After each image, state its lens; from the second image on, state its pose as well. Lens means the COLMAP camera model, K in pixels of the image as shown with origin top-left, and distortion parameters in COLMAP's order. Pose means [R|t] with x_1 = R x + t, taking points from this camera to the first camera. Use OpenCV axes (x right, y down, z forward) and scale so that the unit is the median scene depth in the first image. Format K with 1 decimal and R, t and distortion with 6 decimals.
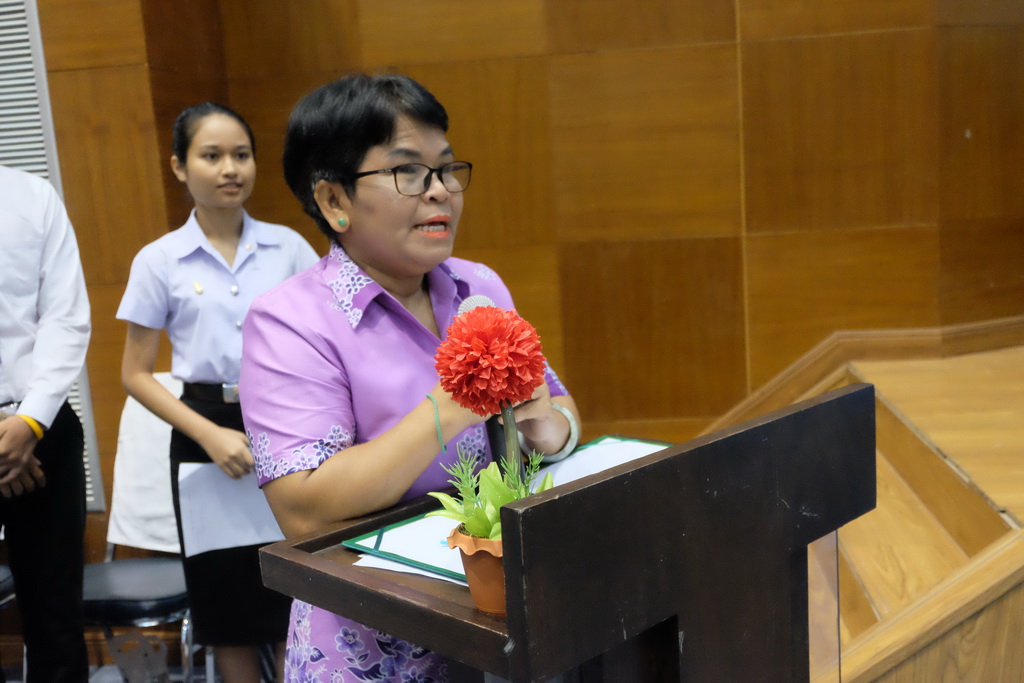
lens RADIAL K [[1098.8, 0, 512.0], [0, 1098.8, 341.5], [0, 0, 1]] dist [0.012030, 0.002113]
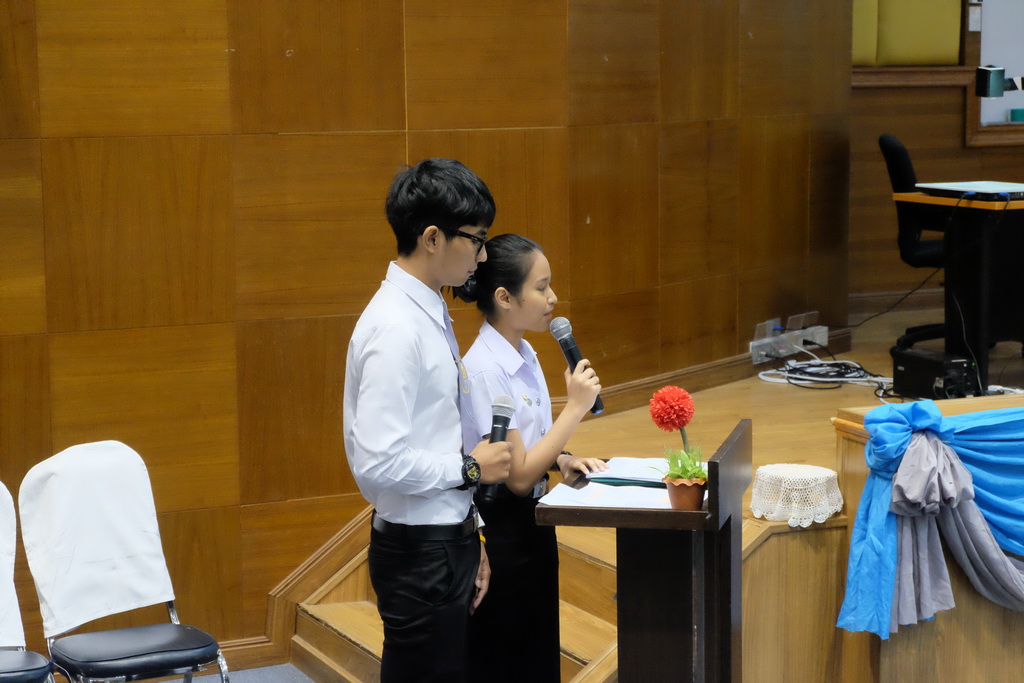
lens RADIAL K [[2144.9, 0, 512.0], [0, 2144.9, 341.5], [0, 0, 1]] dist [0.056604, 0.371550]
pose [[0.852630, -0.013854, 0.522332, -1.462850], [0.037579, 0.998686, -0.034854, 0.011349], [-0.521162, 0.049346, 0.852030, -1.492004]]
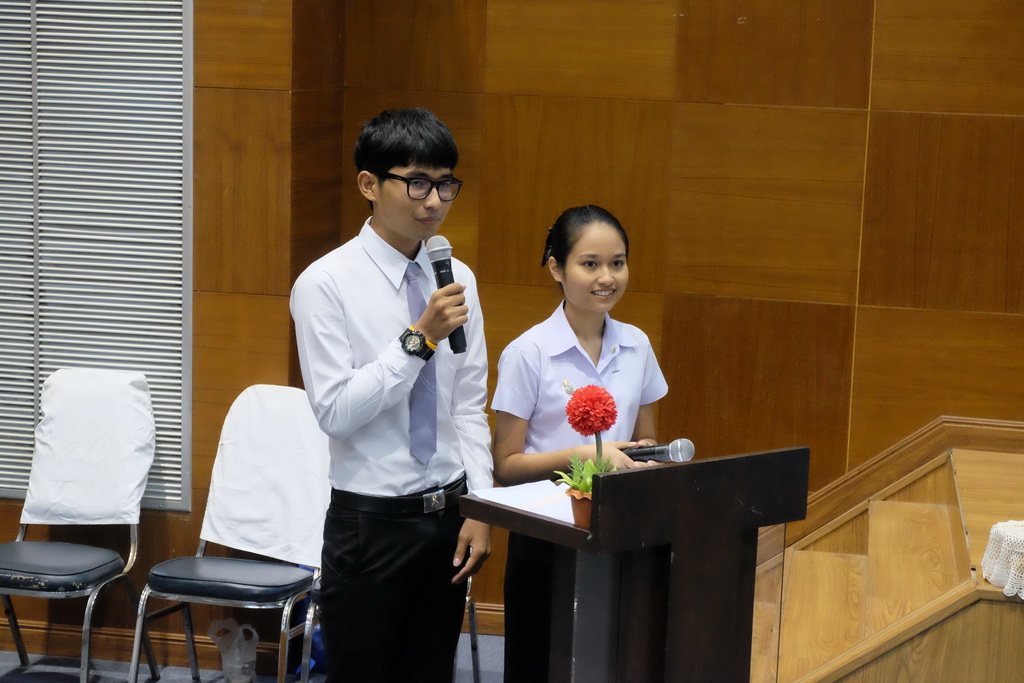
lens RADIAL K [[2061.7, 0, 512.0], [0, 2061.7, 341.5], [0, 0, 1]] dist [0.024725, 0.231630]
pose [[0.993010, 0.107691, -0.048311, -0.000140], [-0.108120, 0.994118, -0.006351, -0.039540], [0.047343, 0.011530, 0.998812, -1.574889]]
